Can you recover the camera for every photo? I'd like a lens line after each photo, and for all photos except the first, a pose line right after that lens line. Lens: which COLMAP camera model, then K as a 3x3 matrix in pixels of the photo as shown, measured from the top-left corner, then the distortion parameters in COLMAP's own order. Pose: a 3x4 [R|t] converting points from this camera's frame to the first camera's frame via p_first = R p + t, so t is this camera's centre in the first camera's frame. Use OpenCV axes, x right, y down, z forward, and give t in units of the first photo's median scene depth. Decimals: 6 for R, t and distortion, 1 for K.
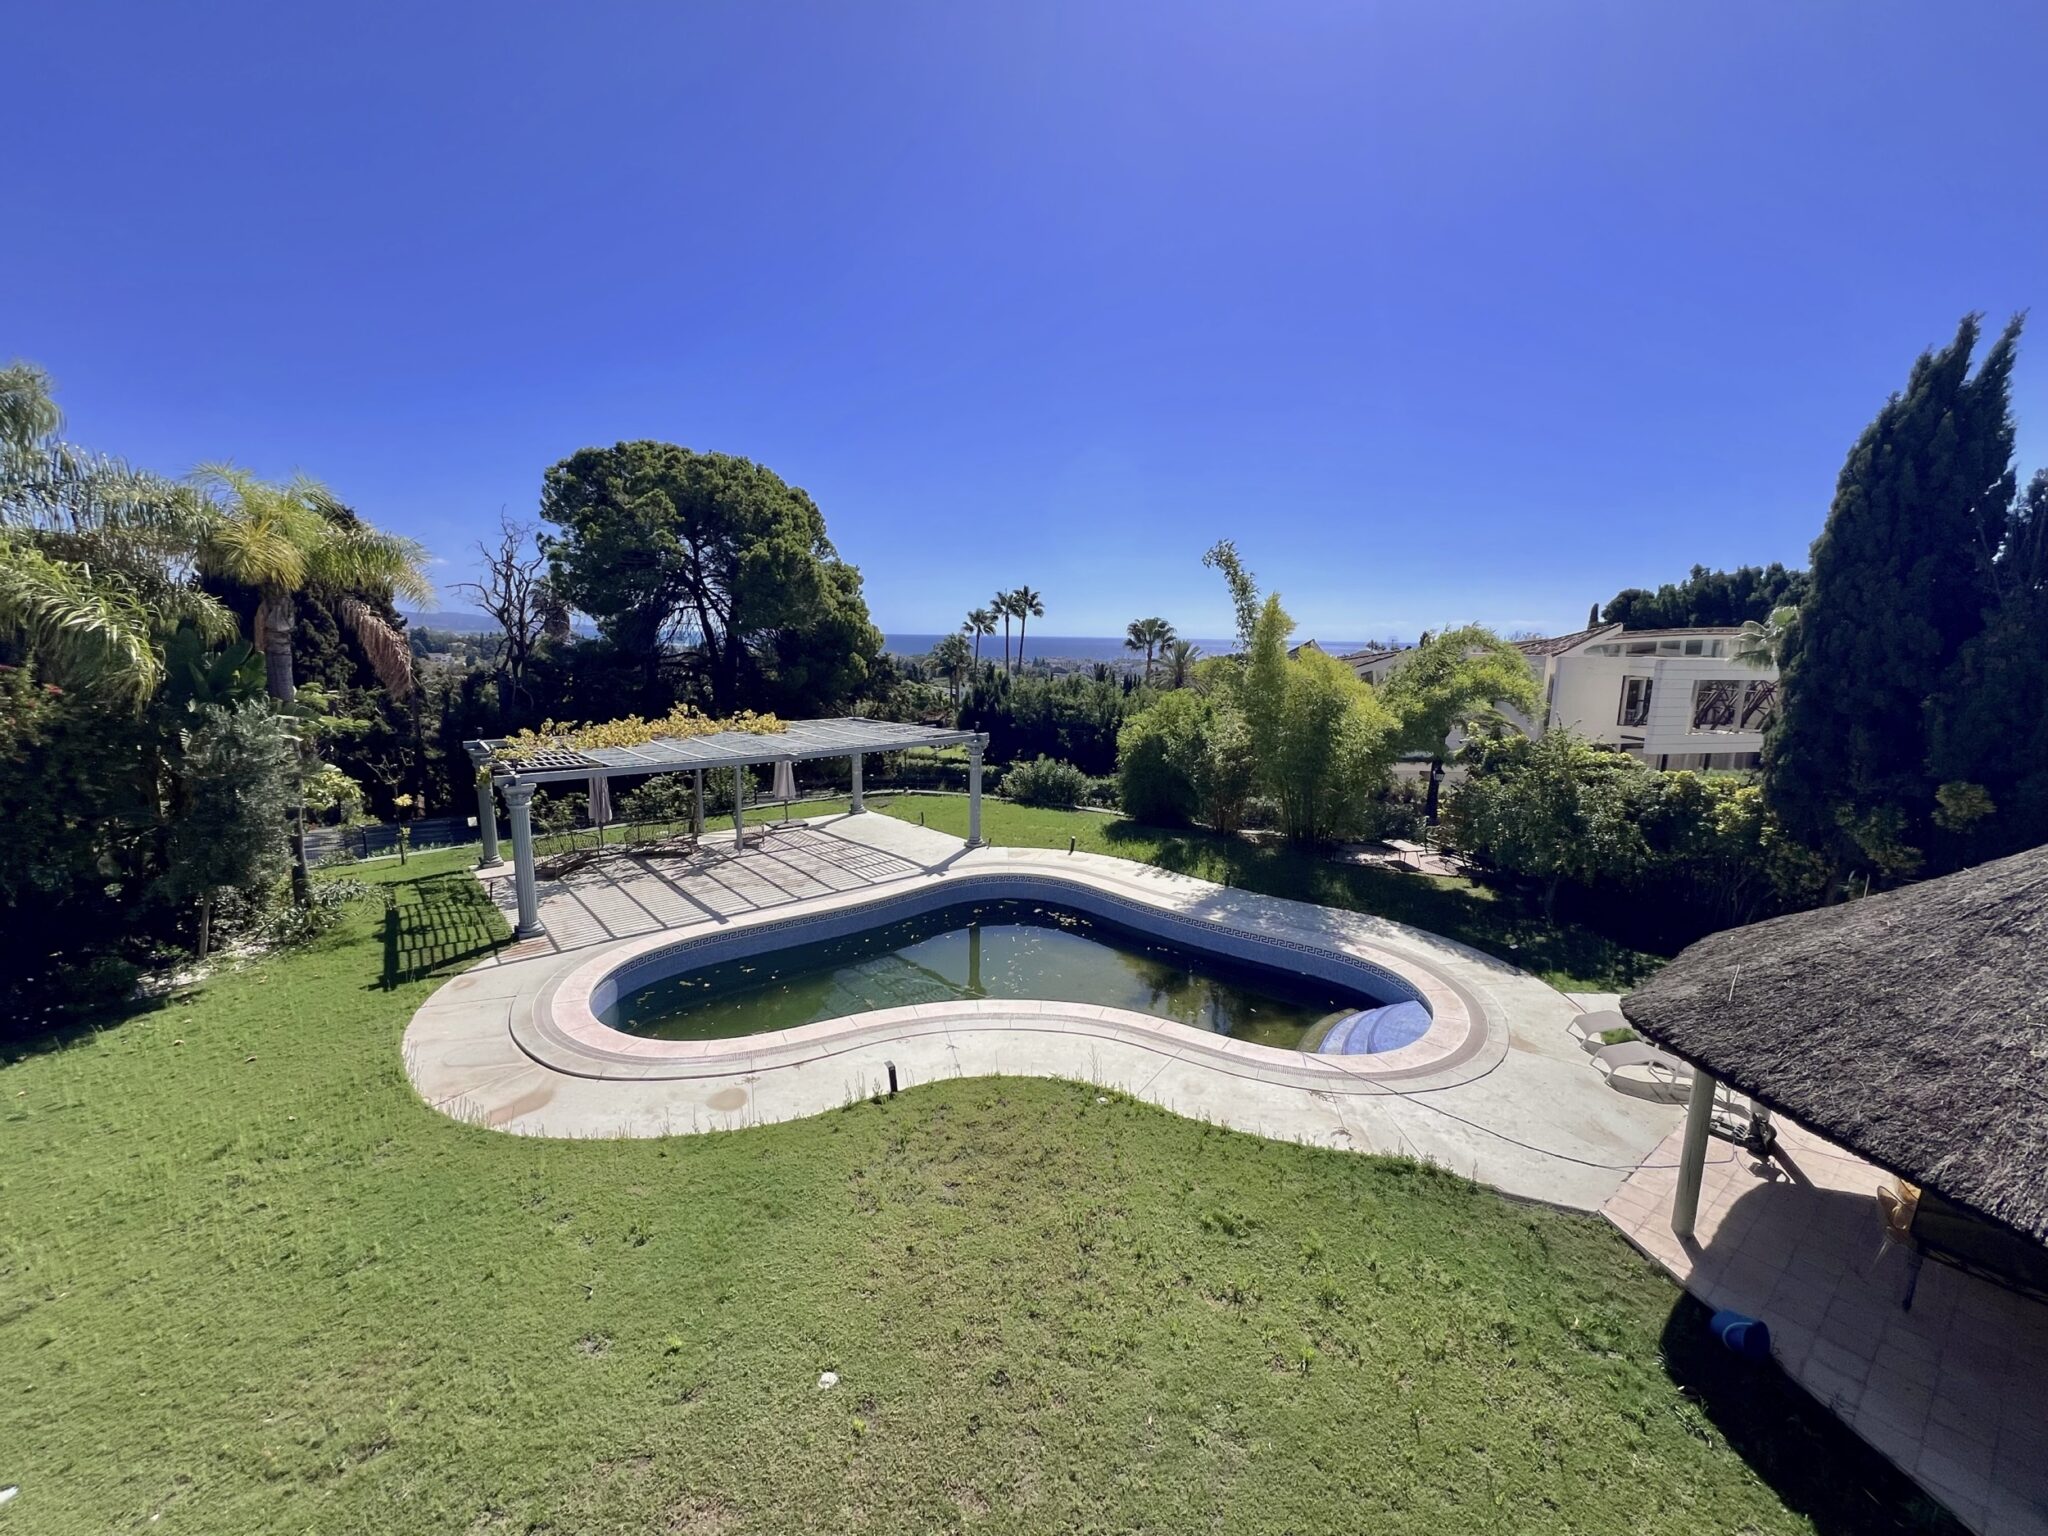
lens RADIAL K [[820.9, 0, 1020.3], [0, 820.9, 765.3], [0, 0, 1]] dist [0.000933, -0.000028]
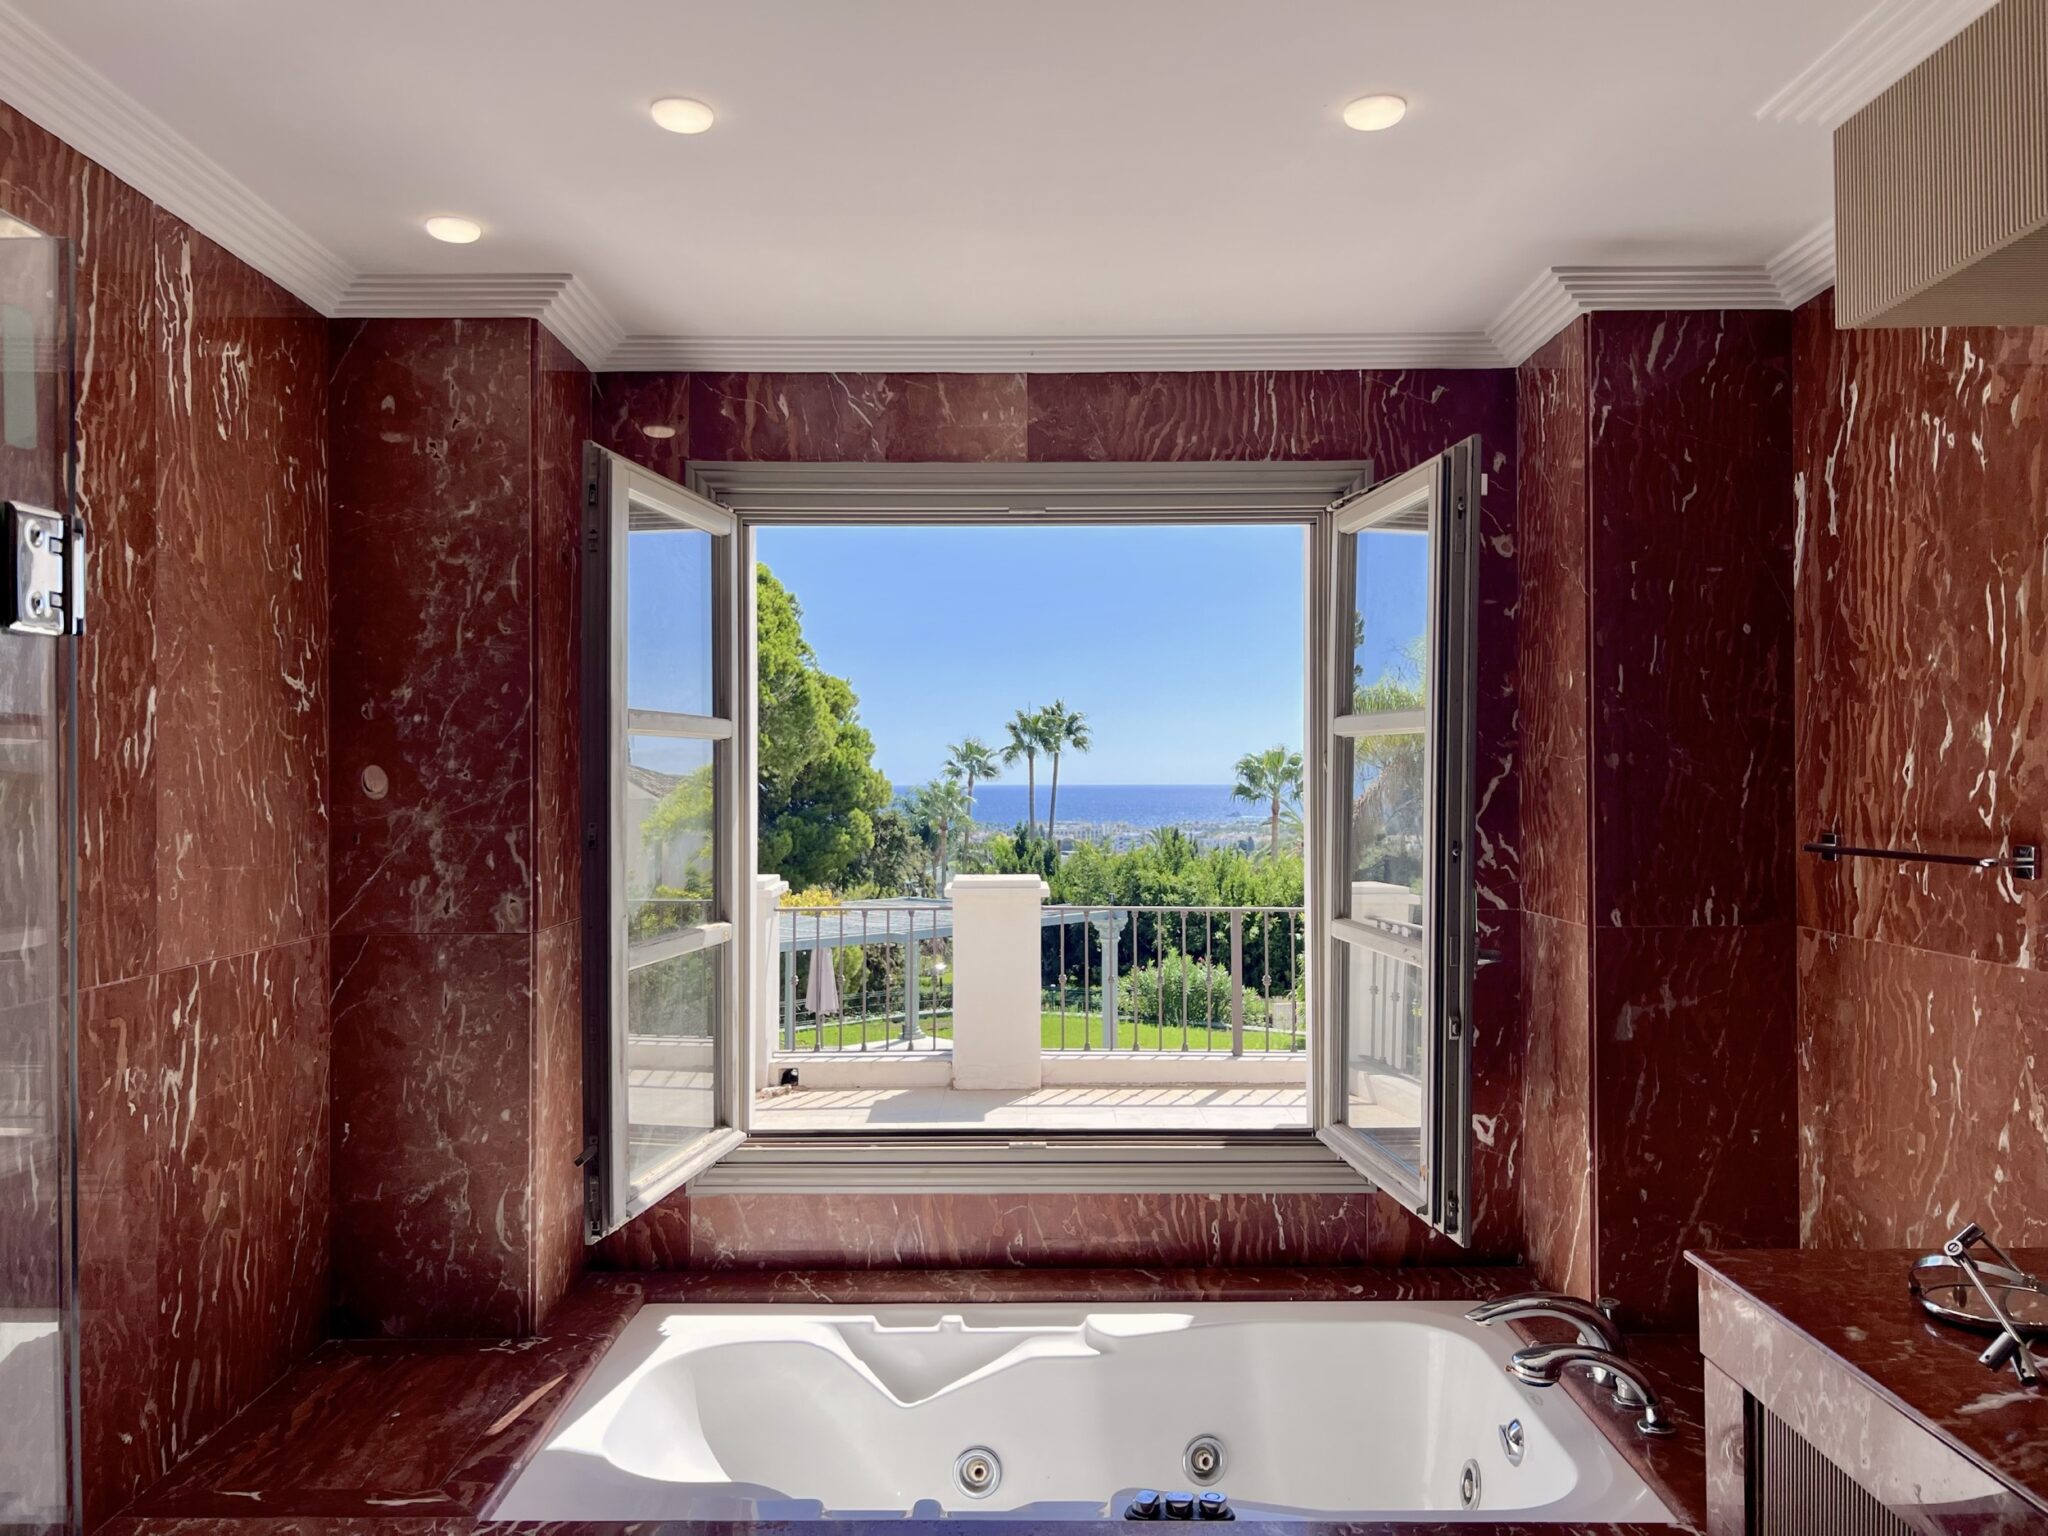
lens RADIAL K [[1529.9, 0, 1027.4], [0, 1529.9, 774.4], [0, 0, 1]] dist [0.088250, -0.157563]
pose [[0.999529, -0.017435, 0.025246, -0.109650], [0.021311, 0.986485, -0.162460, 0.041990], [-0.022072, 0.162921, 0.986392, -0.240460]]
